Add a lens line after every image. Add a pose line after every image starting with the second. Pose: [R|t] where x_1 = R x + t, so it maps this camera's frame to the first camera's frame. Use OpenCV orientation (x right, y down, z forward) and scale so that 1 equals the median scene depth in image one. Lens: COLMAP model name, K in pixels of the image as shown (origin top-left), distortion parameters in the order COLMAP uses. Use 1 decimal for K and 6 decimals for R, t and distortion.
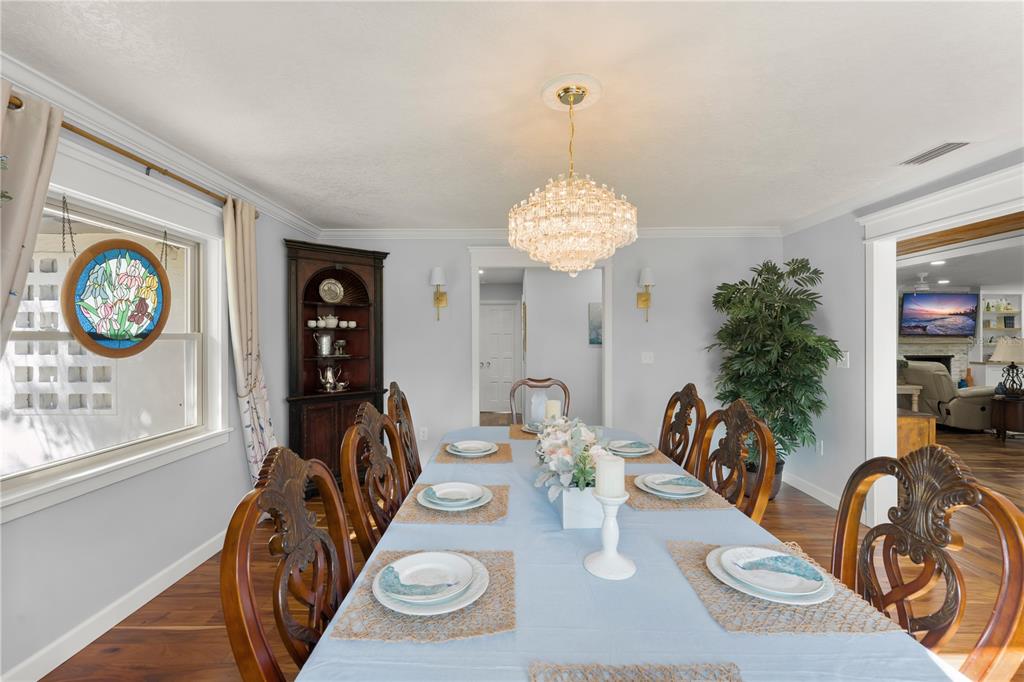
lens RADIAL K [[441.9, 0, 507.9], [0, 441.9, 338.0], [0, 0, 1]] dist [-0.002498, -0.000163]
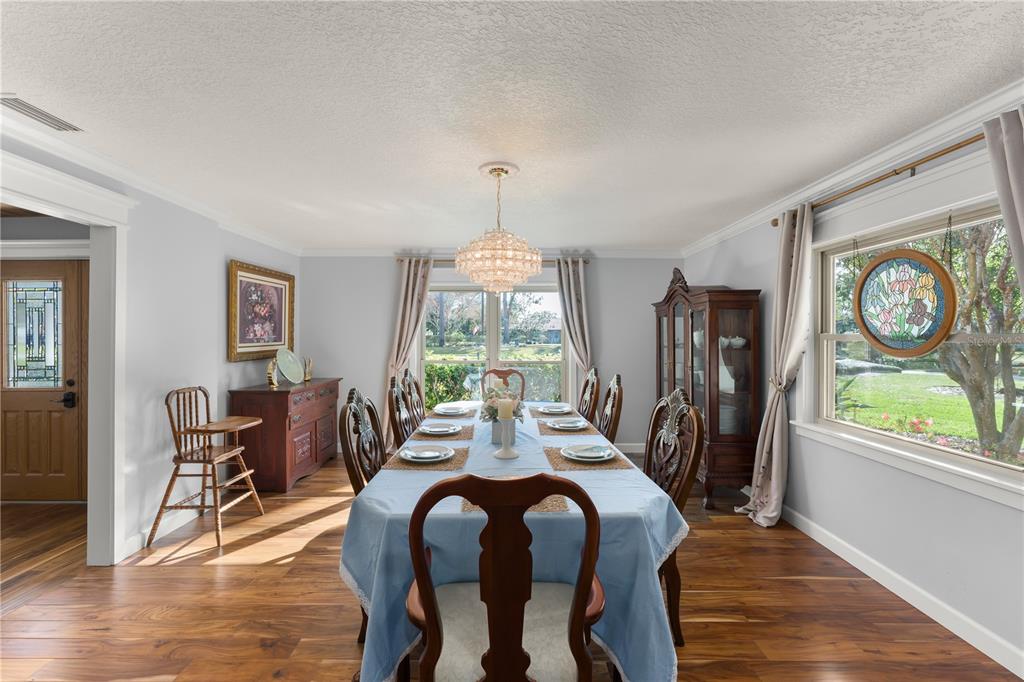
lens RADIAL K [[405.5, 0, 508.0], [0, 405.5, 340.0], [0, 0, 1]] dist [0.000844, 0.000241]
pose [[-0.999930, -0.002467, -0.011604, 0.107545], [-0.002595, 0.999935, 0.011092, -0.006375], [0.011575, 0.011122, -0.999871, 1.924255]]
